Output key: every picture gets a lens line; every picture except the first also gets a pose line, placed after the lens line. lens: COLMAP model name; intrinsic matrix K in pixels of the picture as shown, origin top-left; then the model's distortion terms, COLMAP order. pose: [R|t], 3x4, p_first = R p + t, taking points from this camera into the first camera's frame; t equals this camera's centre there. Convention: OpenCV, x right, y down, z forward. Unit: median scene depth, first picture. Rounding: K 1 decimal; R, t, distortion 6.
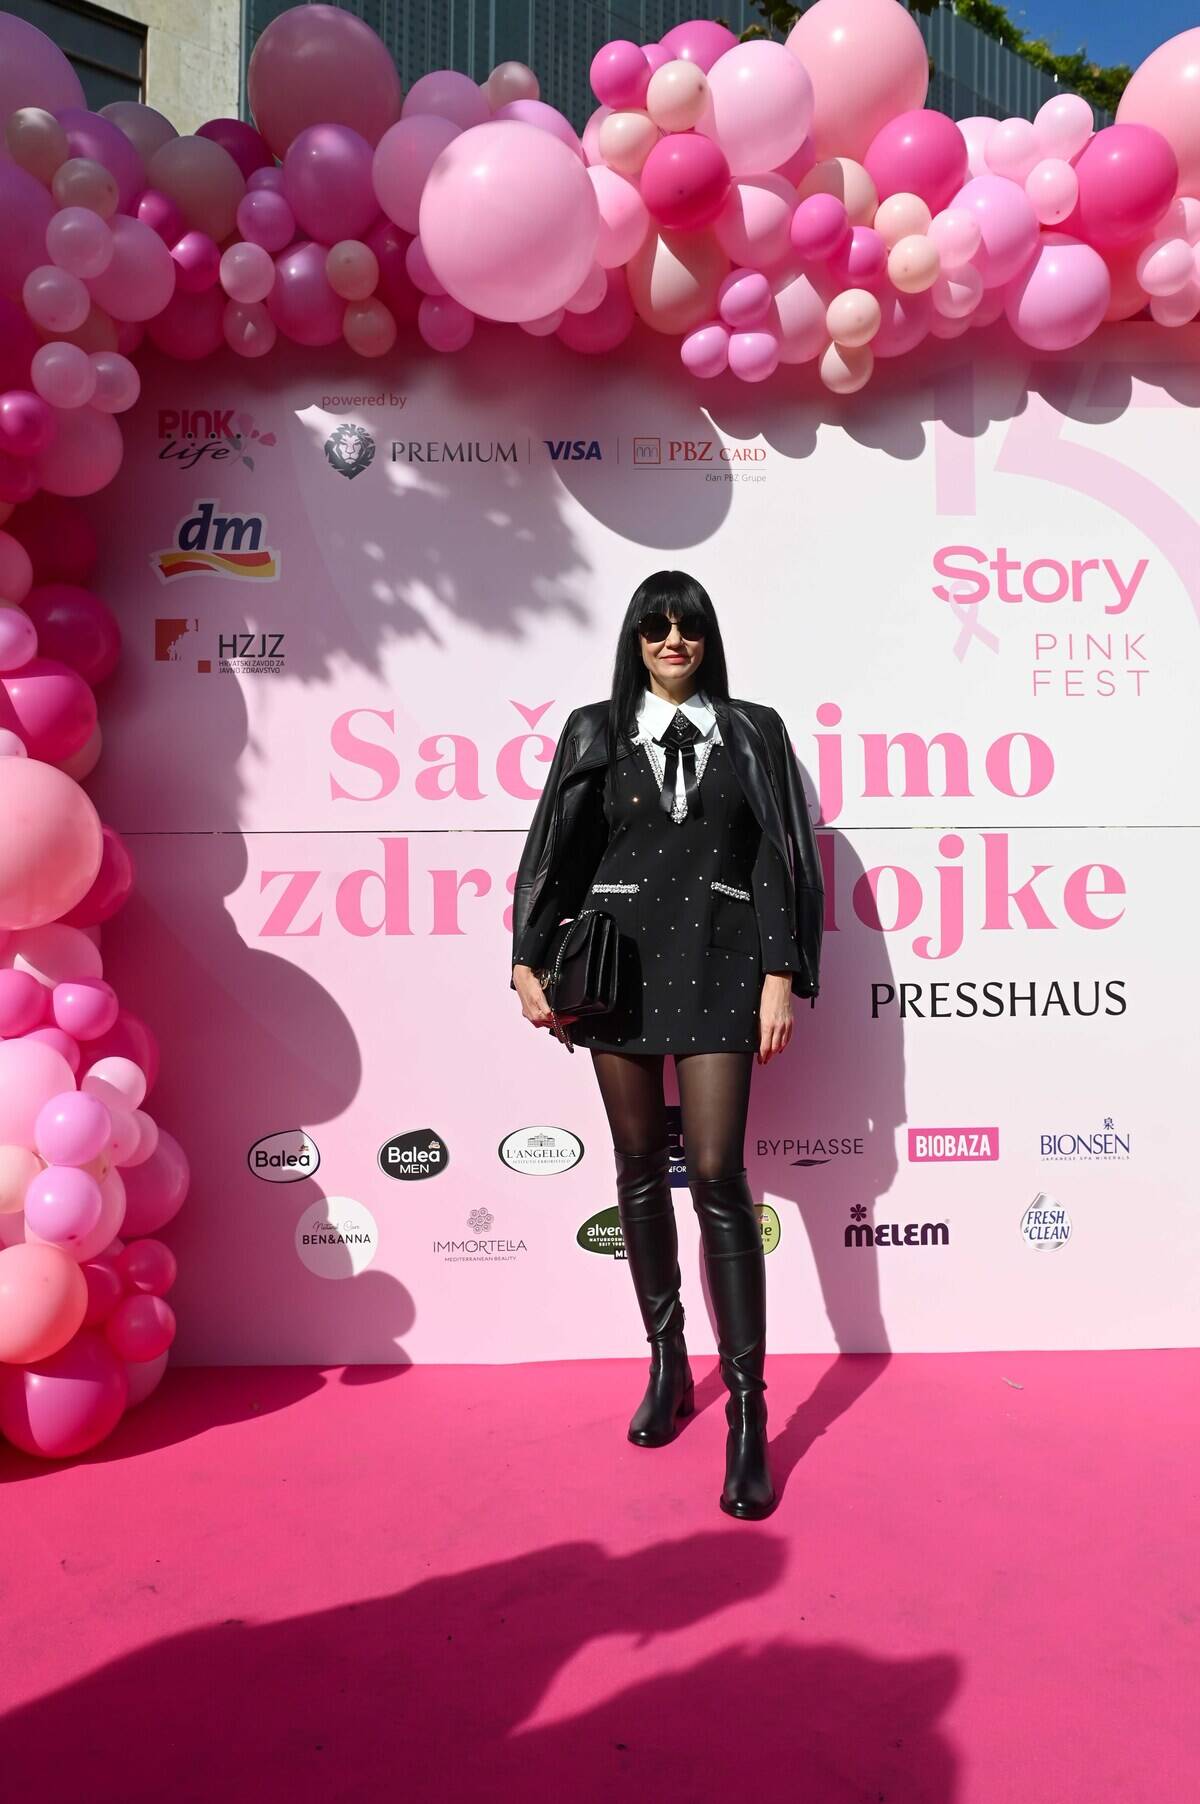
lens RADIAL K [[1249.4, 0, 608.4], [0, 1249.4, 895.5], [0, 0, 1]] dist [-0.002823, -0.005807]
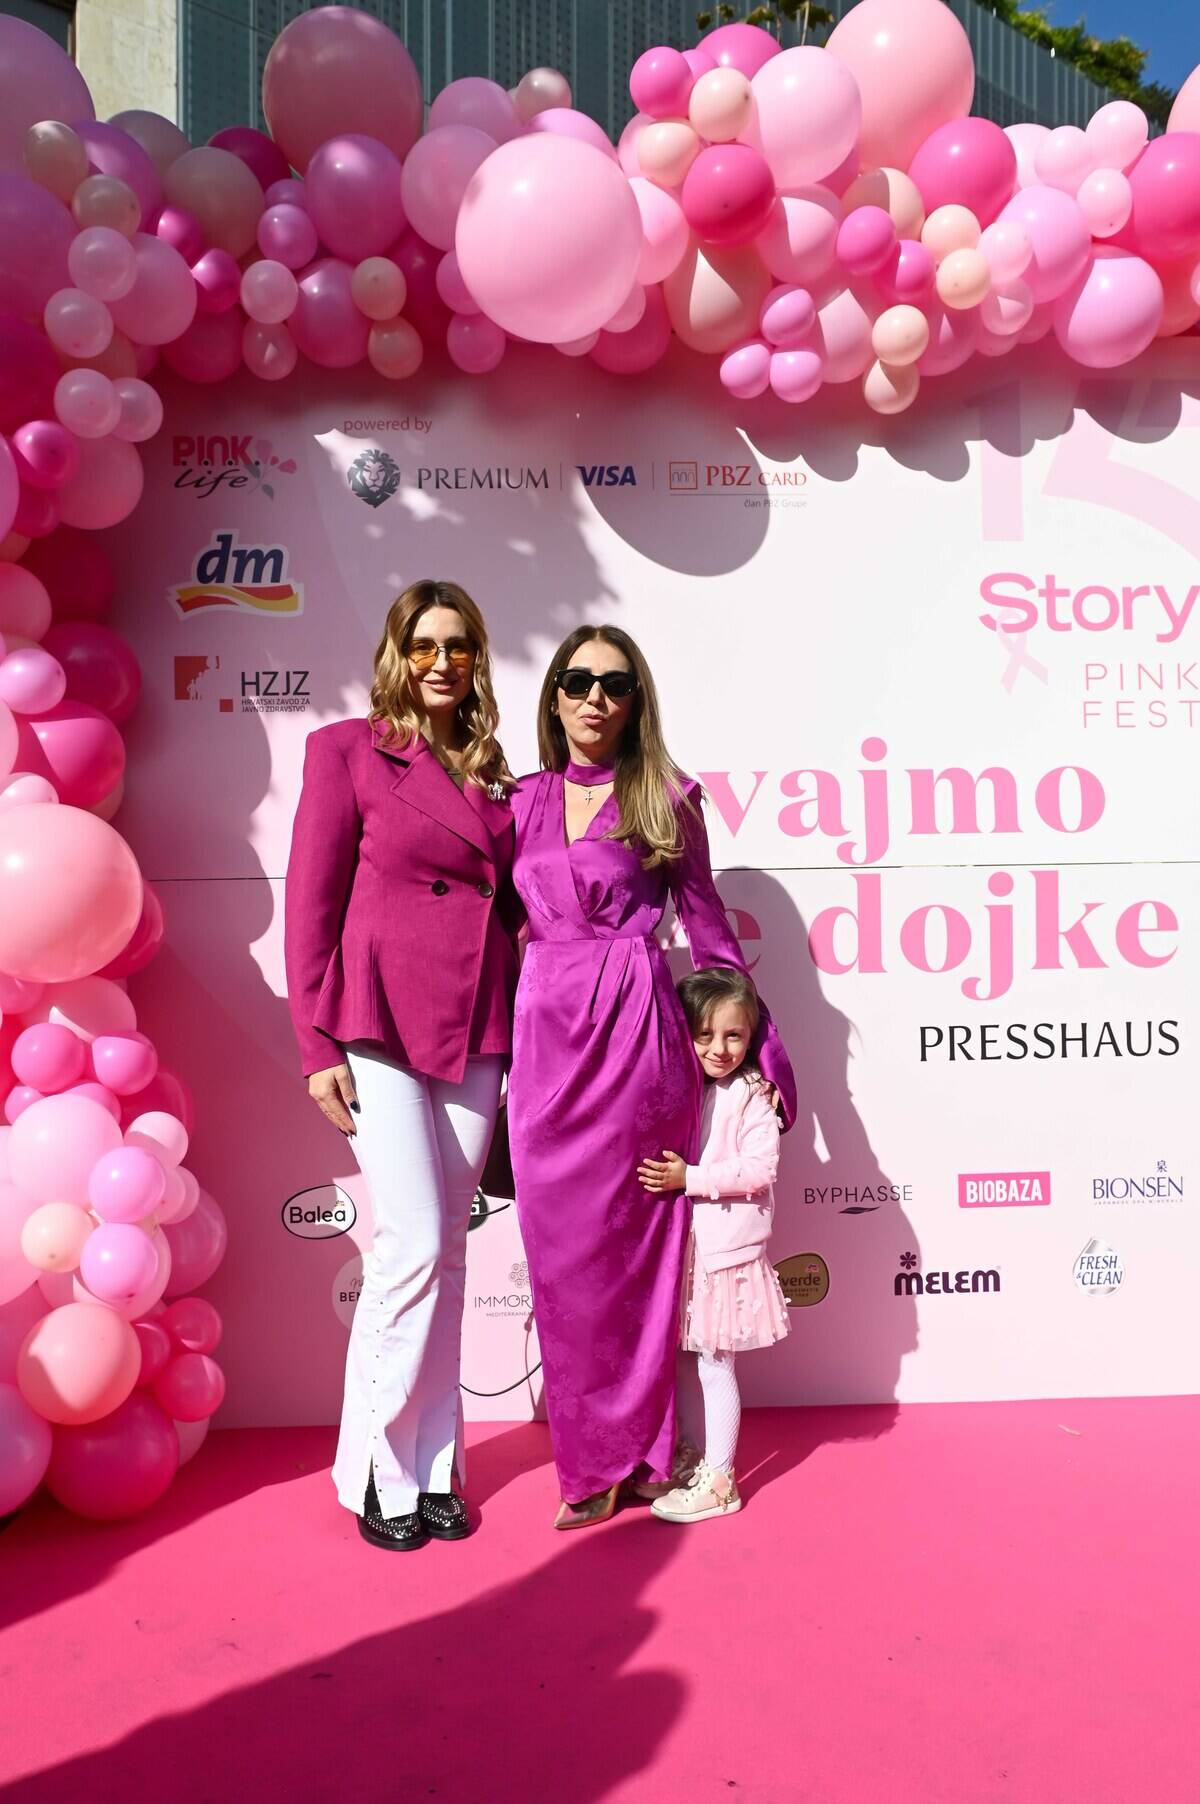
lens RADIAL K [[1338.7, 0, 595.4], [0, 1338.7, 972.7], [0, 0, 1]] dist [0.000634, -0.013515]
pose [[0.999804, -0.012310, 0.015476, -0.058400], [0.011929, 0.999629, 0.024505, 0.000112], [-0.015772, -0.024315, 0.999580, -0.038288]]
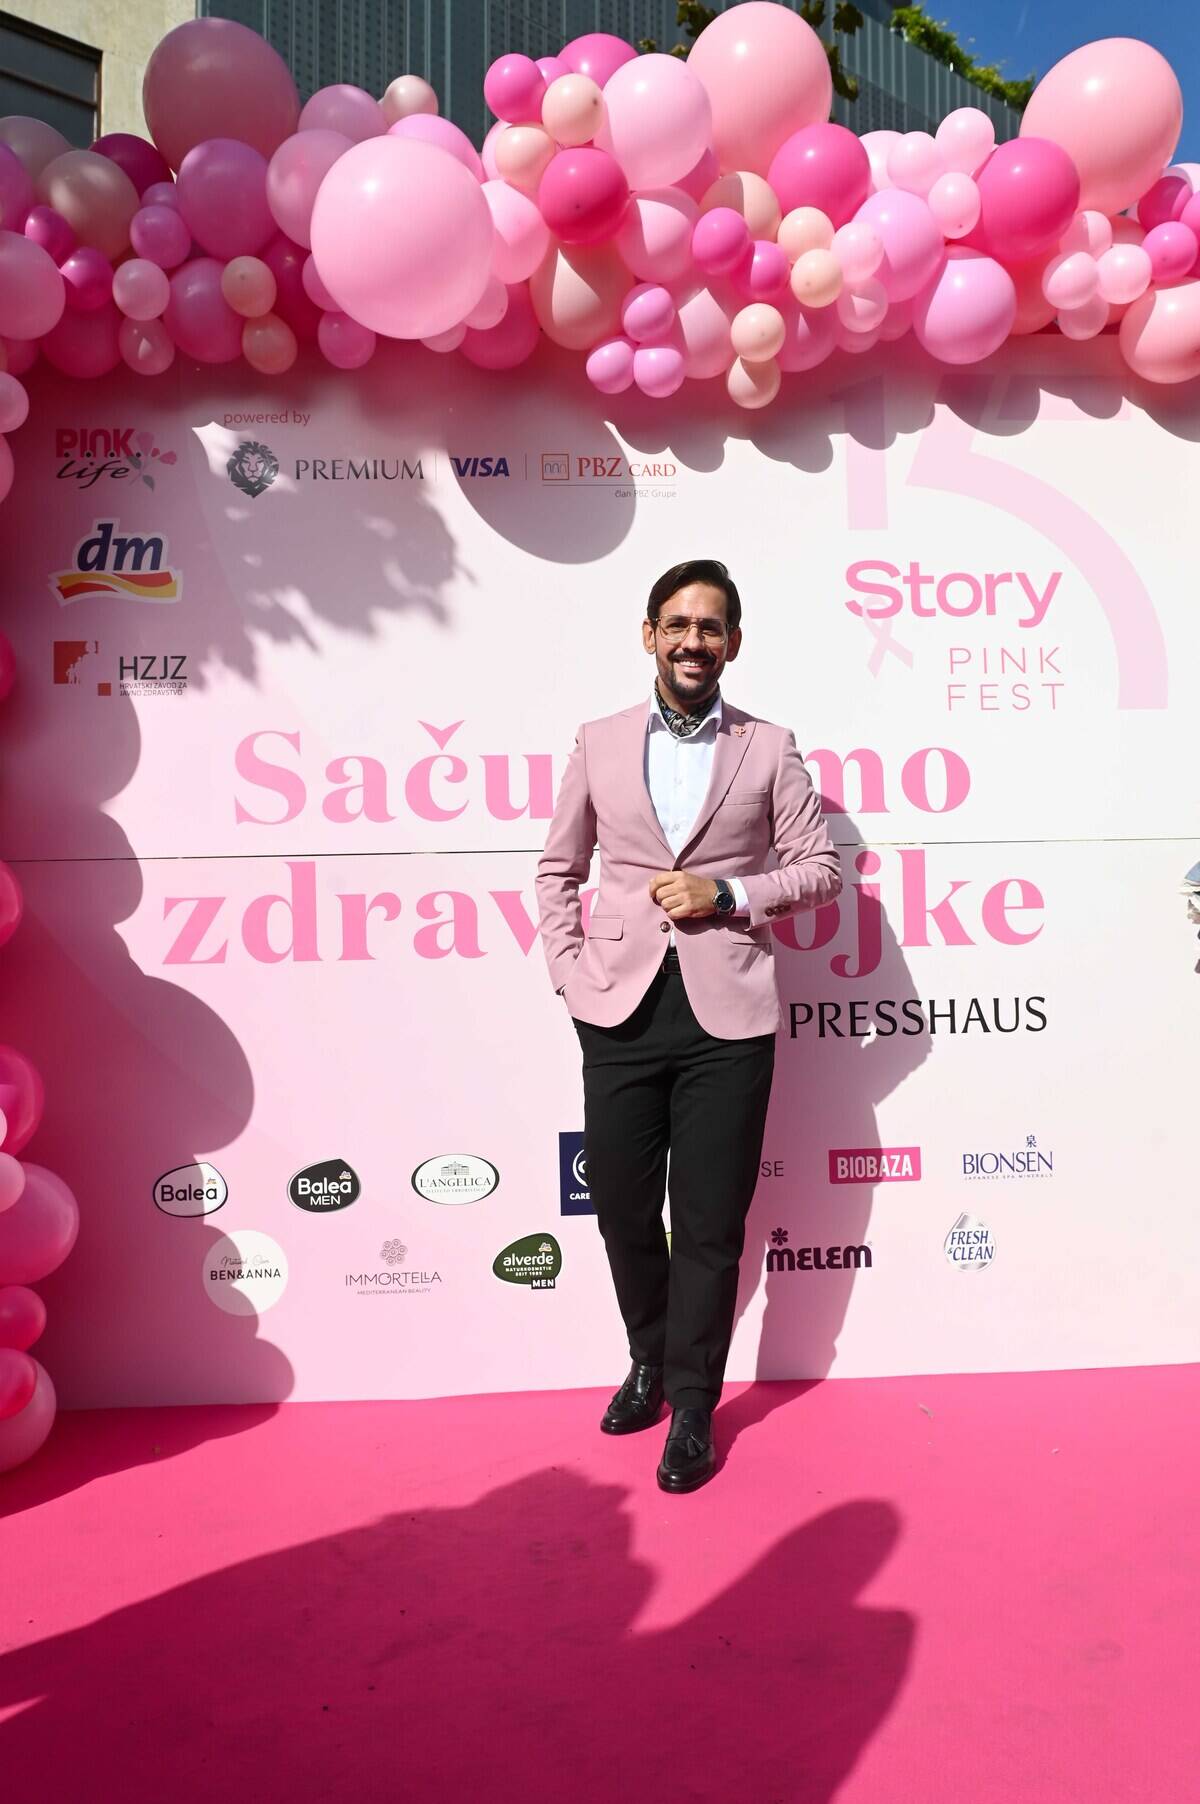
lens RADIAL K [[1249.4, 0, 608.4], [0, 1249.4, 895.5], [0, 0, 1]] dist [-0.002823, -0.005807]
pose [[0.999684, -0.013400, 0.021250, 0.048177], [0.013673, 0.999825, -0.012749, -0.003989], [-0.021076, 0.013035, 0.999693, 0.015662]]
